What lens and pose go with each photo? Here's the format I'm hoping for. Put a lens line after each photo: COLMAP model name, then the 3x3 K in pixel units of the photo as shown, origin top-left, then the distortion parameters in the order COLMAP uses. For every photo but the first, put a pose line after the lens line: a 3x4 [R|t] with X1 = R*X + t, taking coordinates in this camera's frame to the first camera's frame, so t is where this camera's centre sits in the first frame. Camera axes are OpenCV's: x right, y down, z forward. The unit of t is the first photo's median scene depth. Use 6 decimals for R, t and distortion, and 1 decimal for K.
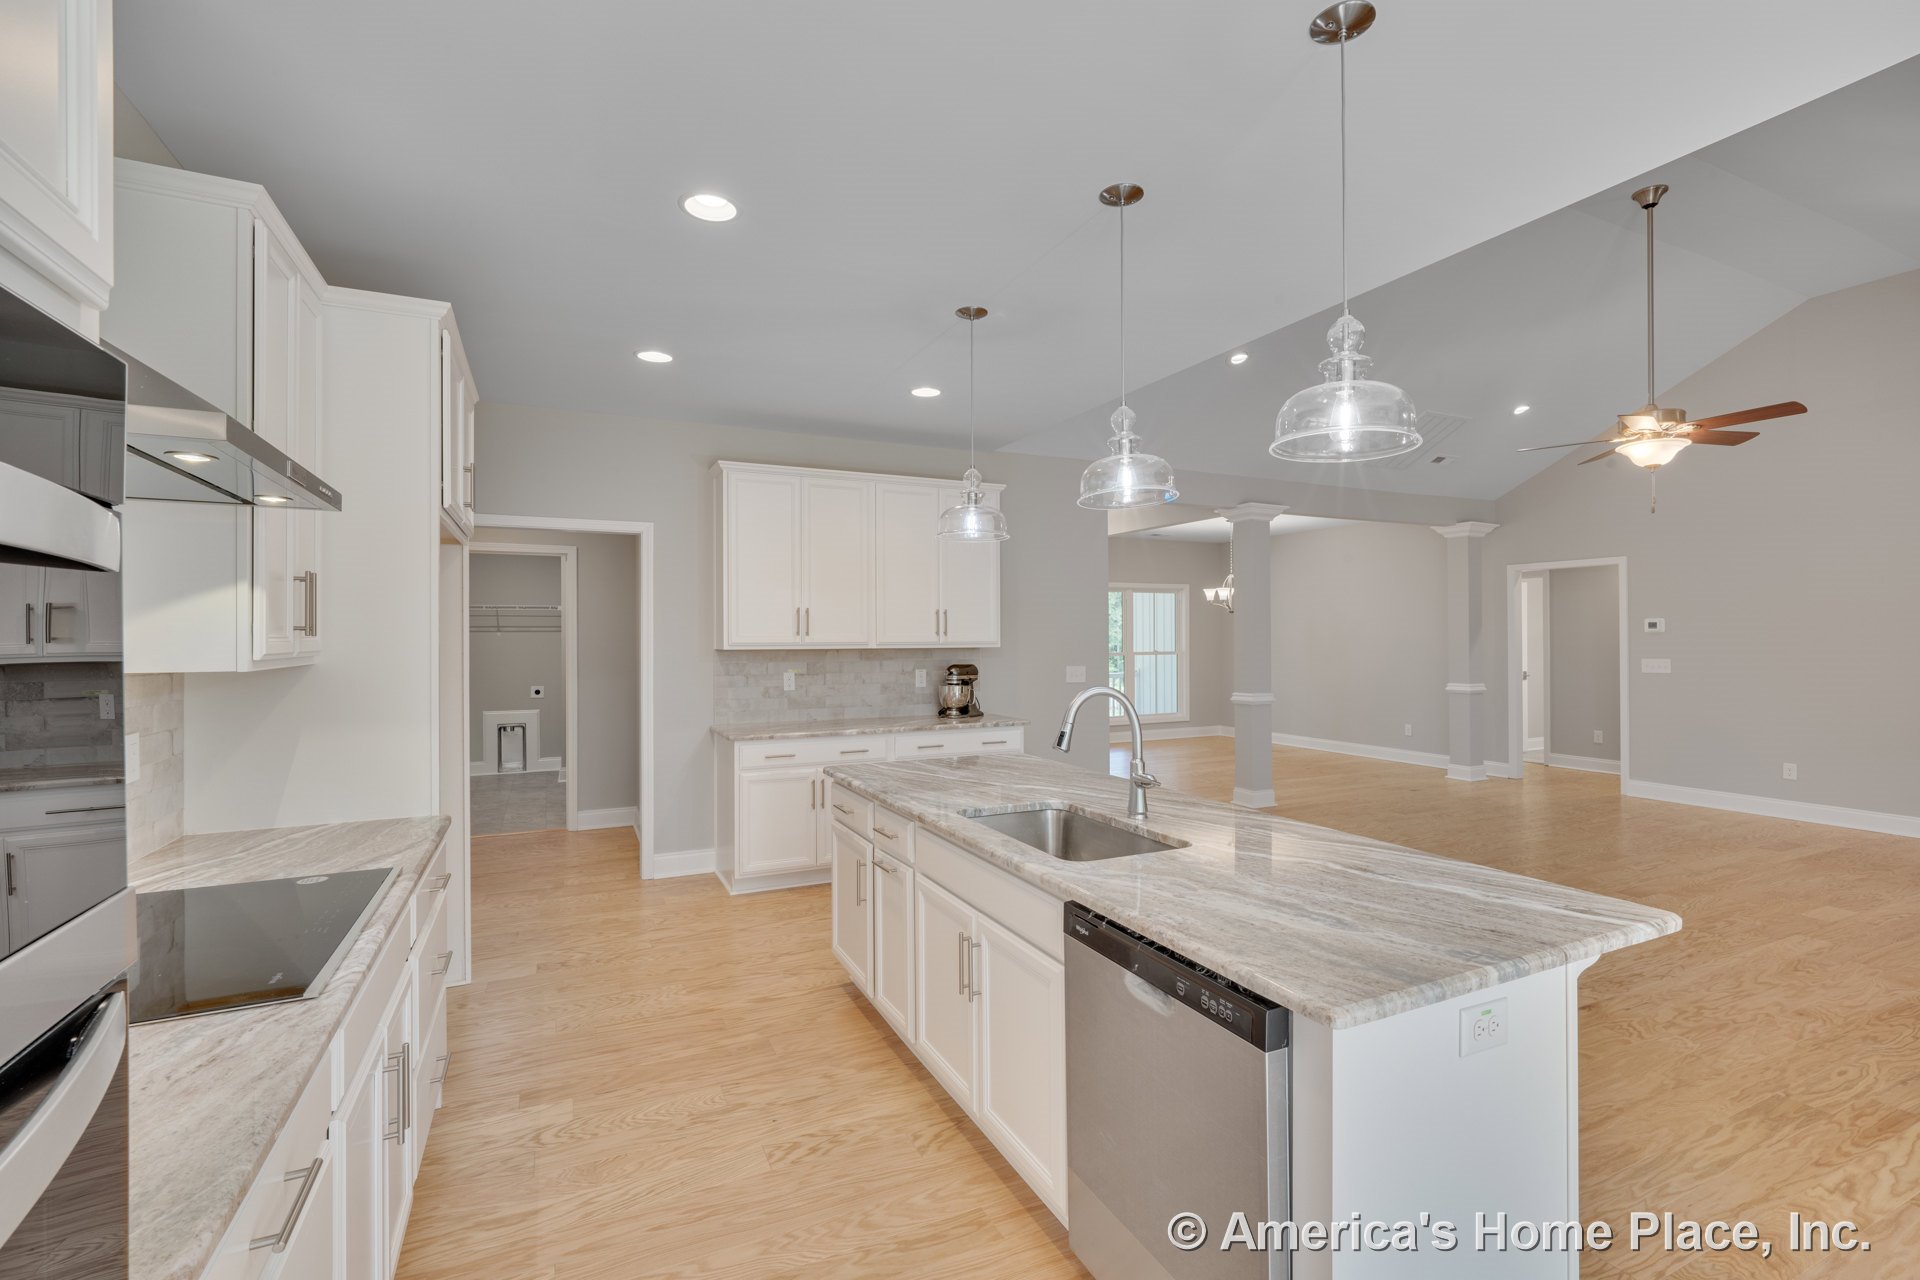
lens RADIAL K [[843.4, 0, 963.6], [0, 843.4, 632.0], [0, 0, 1]] dist [0.001868, 0.000930]
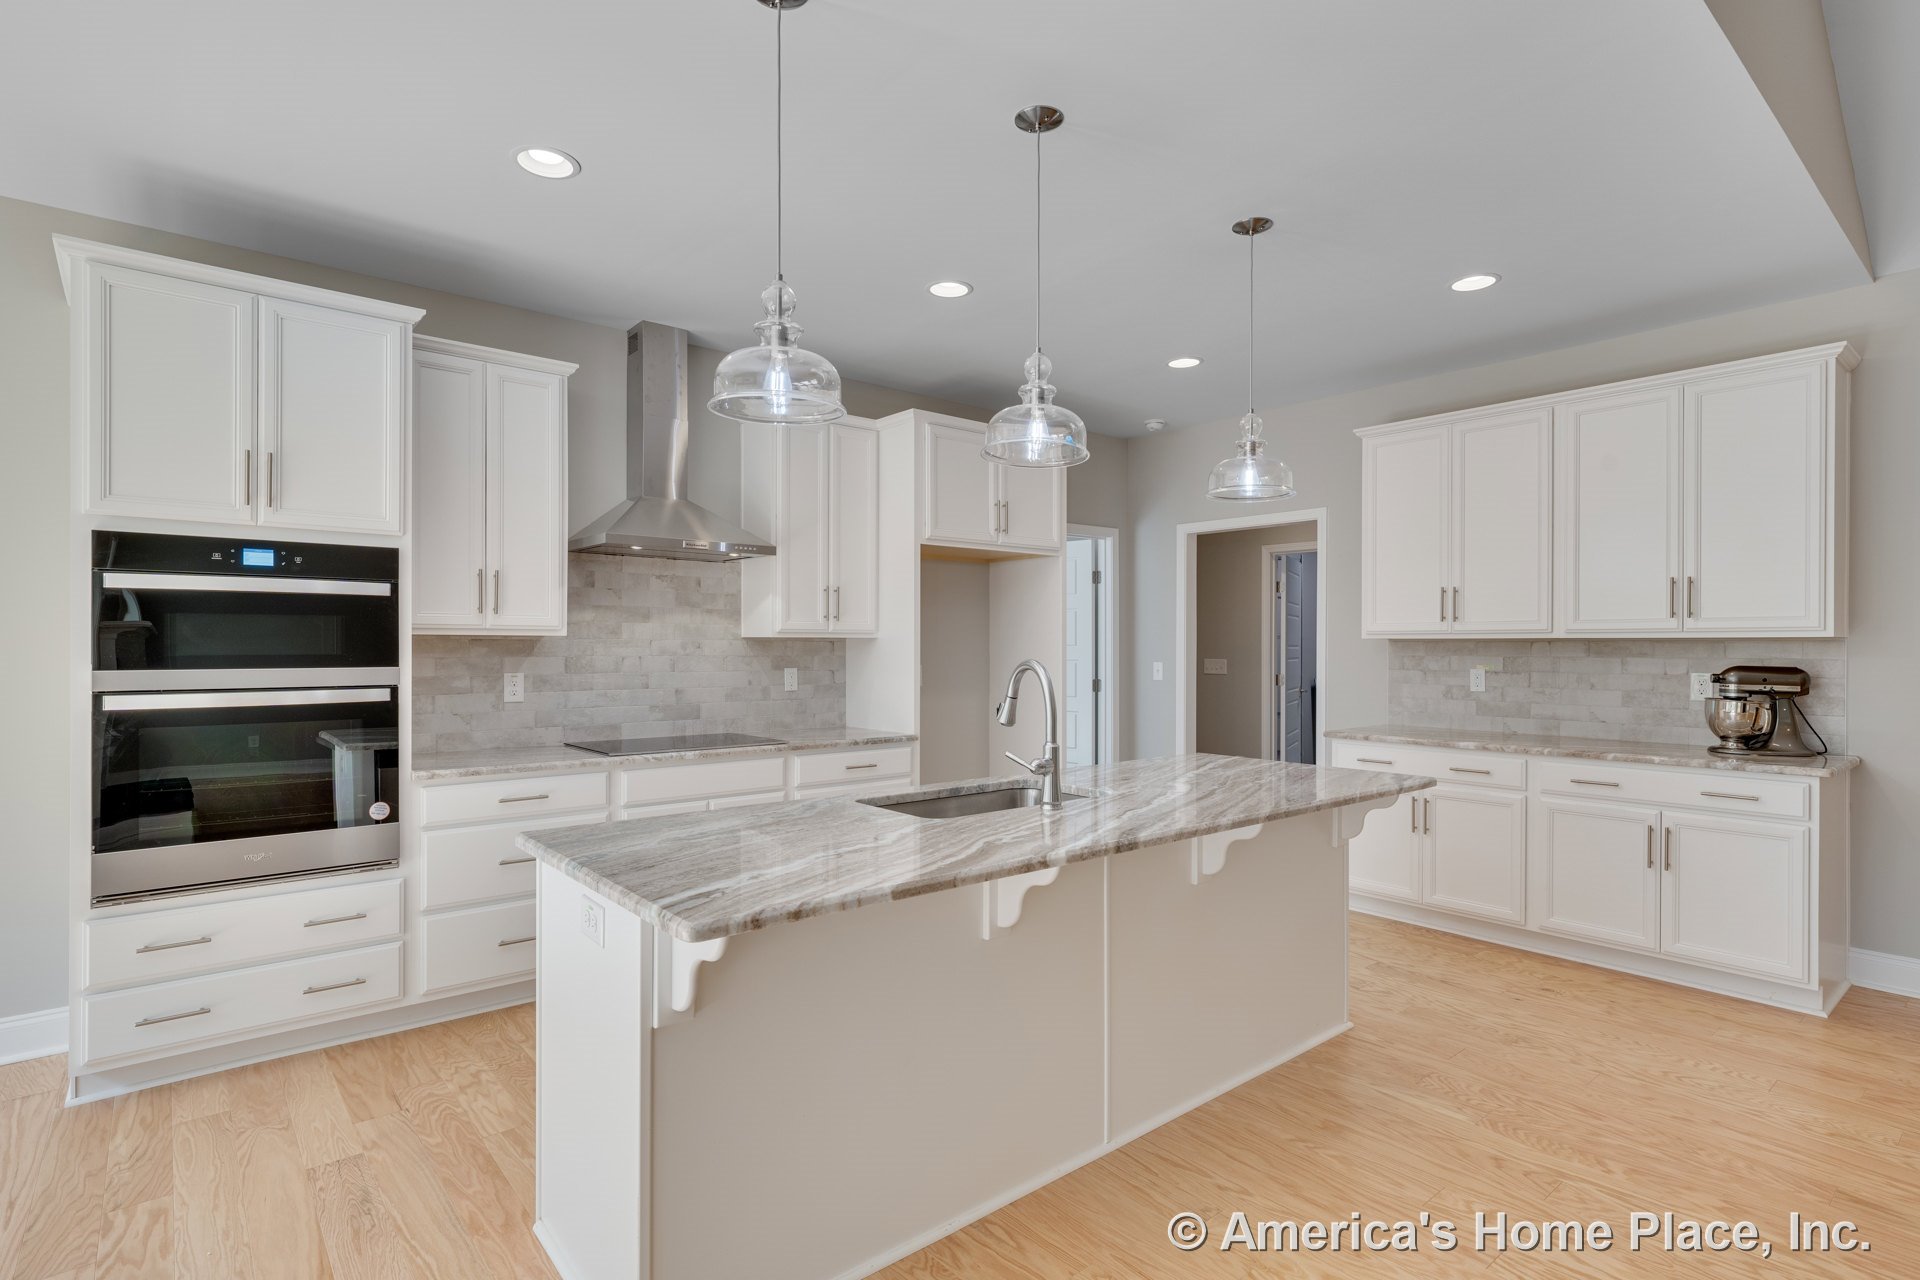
lens RADIAL K [[944.2, 0, 964.2], [0, 944.2, 648.9], [0, 0, 1]] dist [0.002841, 0.001493]
pose [[0.247892, 0.008000, -0.968755, 0.539985], [0.001699, 0.999961, 0.008692, 0.020762], [0.968786, -0.003801, 0.247869, 0.315023]]
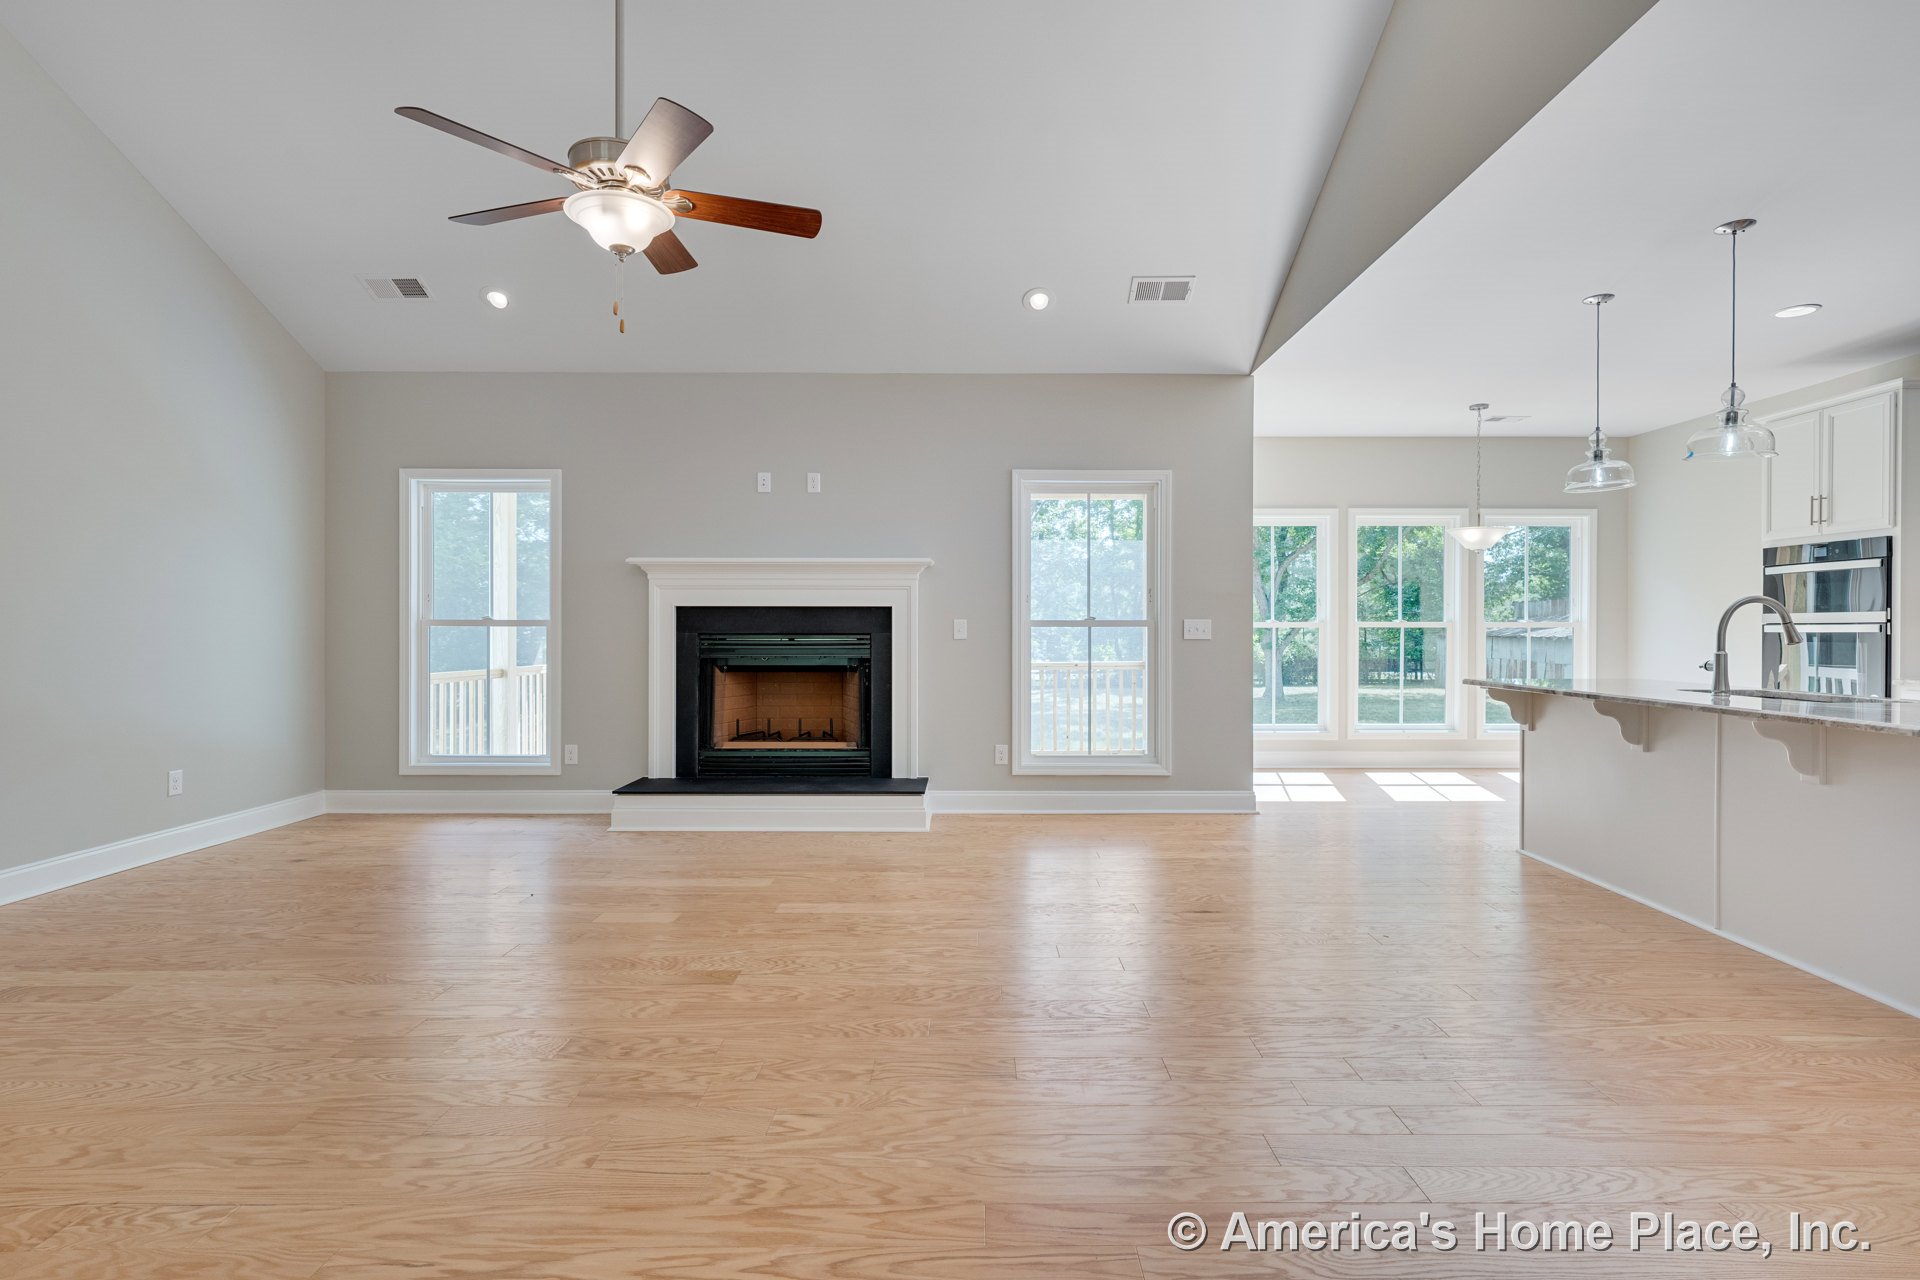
lens RADIAL K [[917.4, 0, 981.8], [0, 917.4, 632.2], [0, 0, 1]] dist [0.001292, 0.000826]
pose [[-0.905120, 0.000861, 0.425156, 0.302211], [0.000608, 1.000000, -0.000730, 0.057071], [-0.425157, -0.000402, -0.905120, 1.316361]]
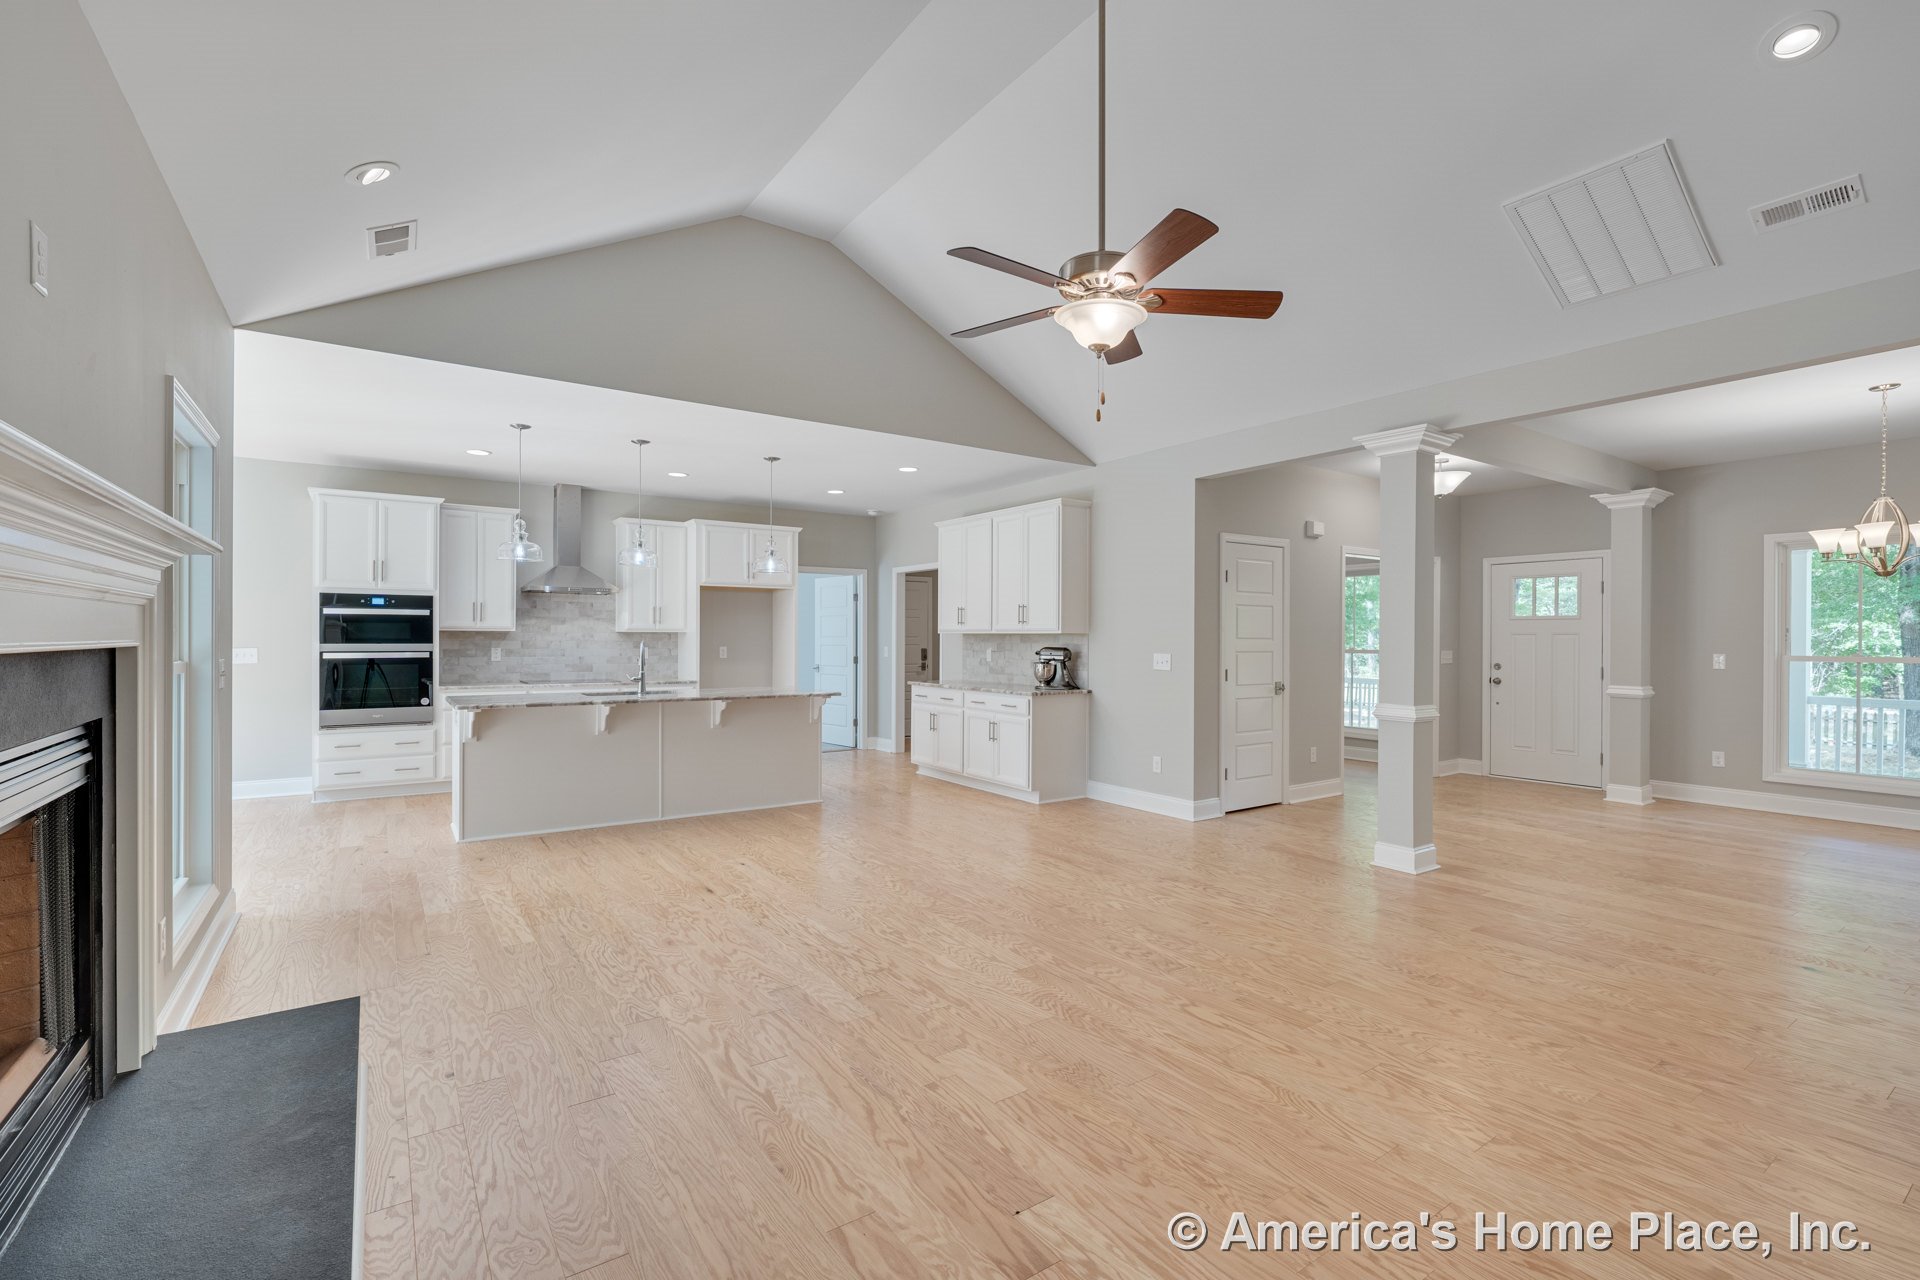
lens RADIAL K [[843.9, 0, 961.6], [0, 843.9, 642.9], [0, 0, 1]] dist [-0.001070, 0.000554]
pose [[0.156210, 0.011543, -0.987656, 1.294480], [-0.001514, 0.999933, 0.011447, 0.018978], [0.987723, -0.000293, 0.156217, 0.721556]]
